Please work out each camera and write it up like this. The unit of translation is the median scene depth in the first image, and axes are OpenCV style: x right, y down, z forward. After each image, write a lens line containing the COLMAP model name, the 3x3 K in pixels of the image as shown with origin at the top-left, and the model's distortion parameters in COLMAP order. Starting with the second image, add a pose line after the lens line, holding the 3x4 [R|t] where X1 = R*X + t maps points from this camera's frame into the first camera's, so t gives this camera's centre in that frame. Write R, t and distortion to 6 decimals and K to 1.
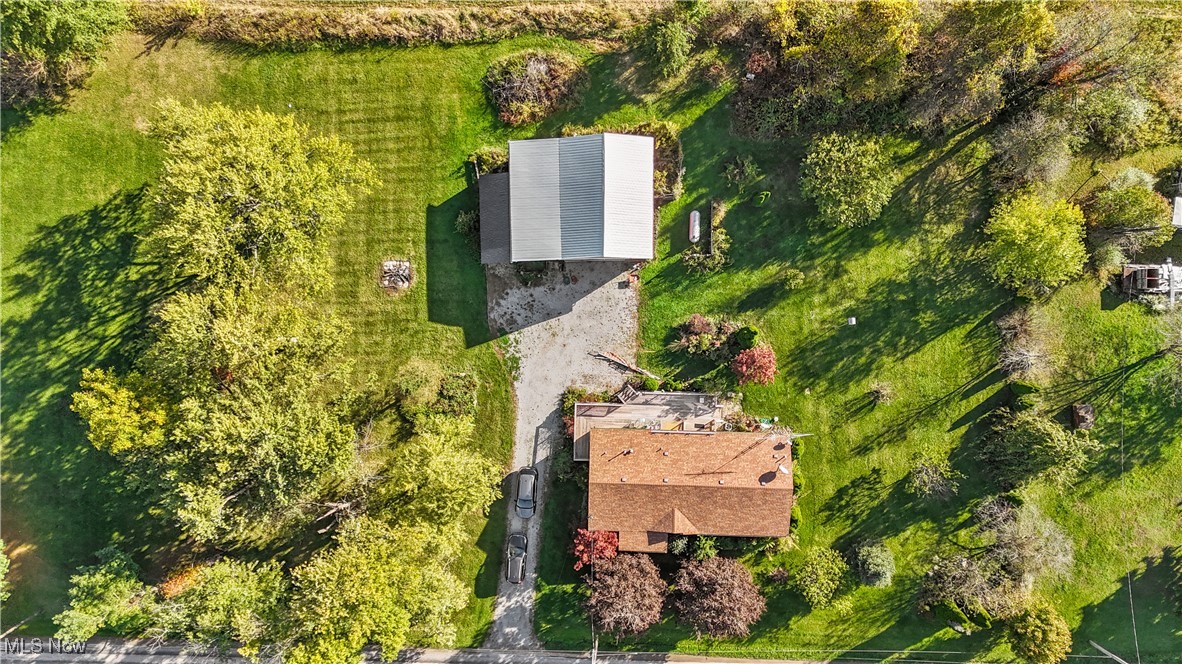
lens RADIAL K [[877.8, 0, 582.4], [0, 877.8, 332.0], [0, 0, 1]] dist [0.059917, -0.038529]
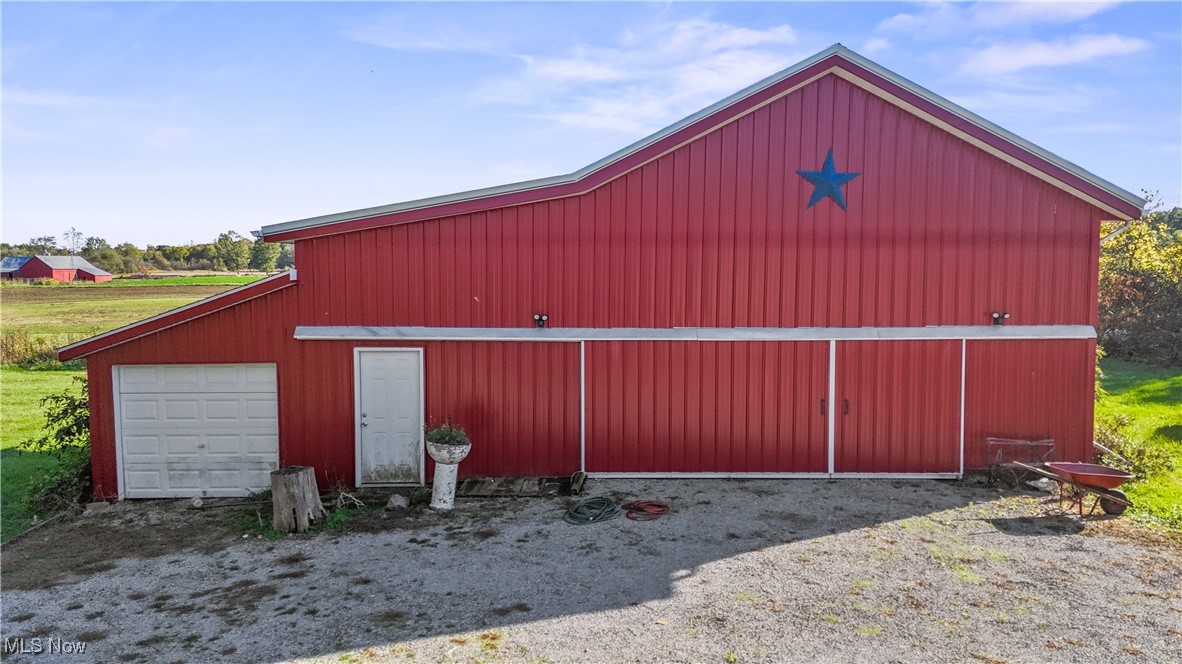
lens RADIAL K [[877.8, 0, 591.9], [0, 877.8, 337.3], [0, 0, 1]] dist [0.059917, -0.038529]
pose [[0.999584, 0.013346, -0.025569, -0.014874], [-0.026486, 0.073795, -0.996922, 0.076166], [-0.011418, 0.997184, 0.074118, 0.968385]]
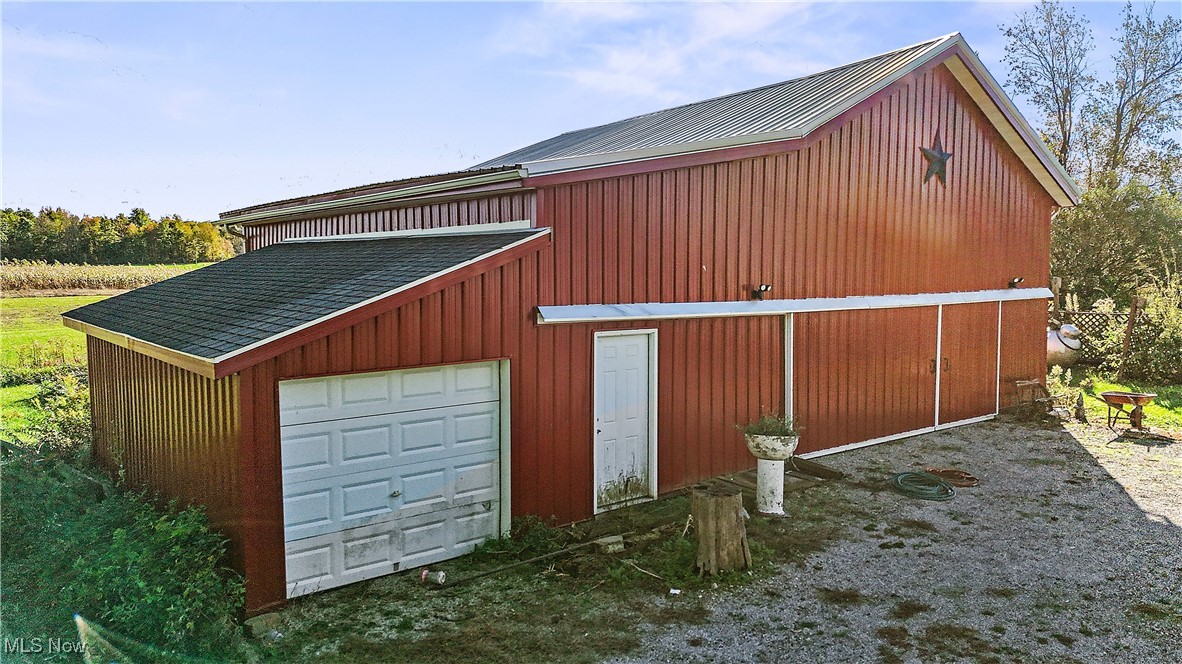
lens RADIAL K [[877.8, 0, 594.2], [0, 877.8, 323.2], [0, 0, 1]] dist [0.059917, -0.038529]
pose [[0.795278, -0.028469, 0.605576, -0.135288], [0.606217, 0.046898, -0.793915, 0.014959], [-0.005798, 0.998494, 0.054555, 0.974658]]
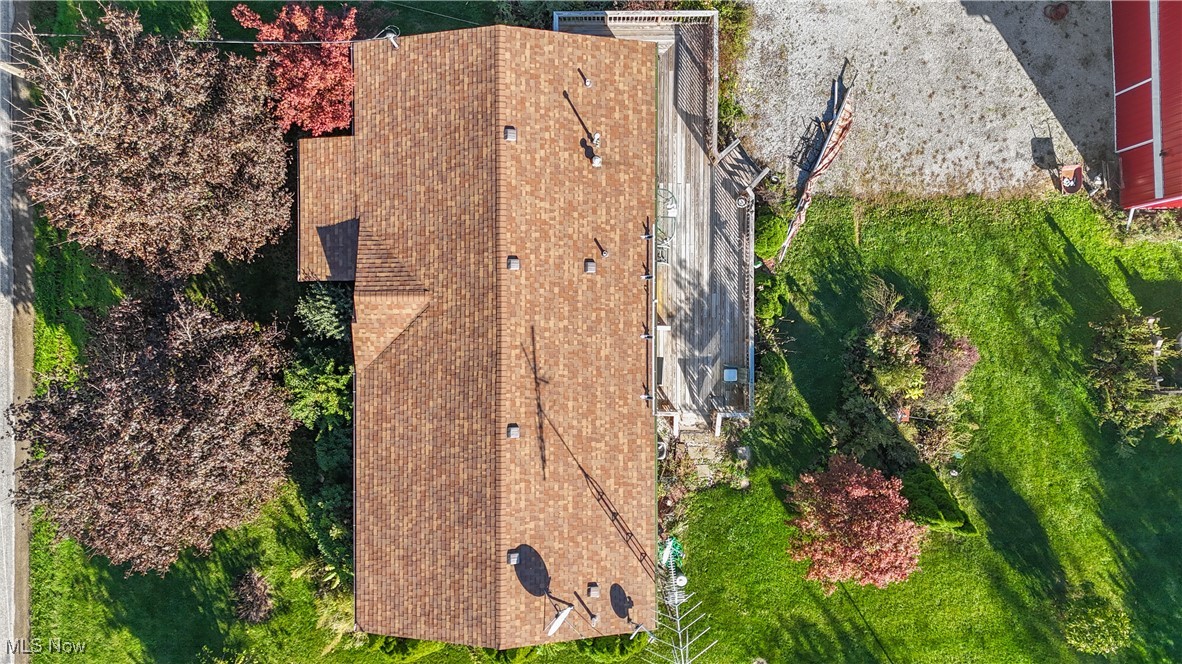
lens RADIAL K [[877.8, 0, 591.2], [0, 877.8, 344.1], [0, 0, 1]] dist [0.059917, -0.038529]
pose [[0.024298, 0.999268, 0.029560, 0.110391], [-0.999704, 0.024330, -0.000724, 0.133570], [-0.001443, -0.029533, 0.999563, 0.637877]]
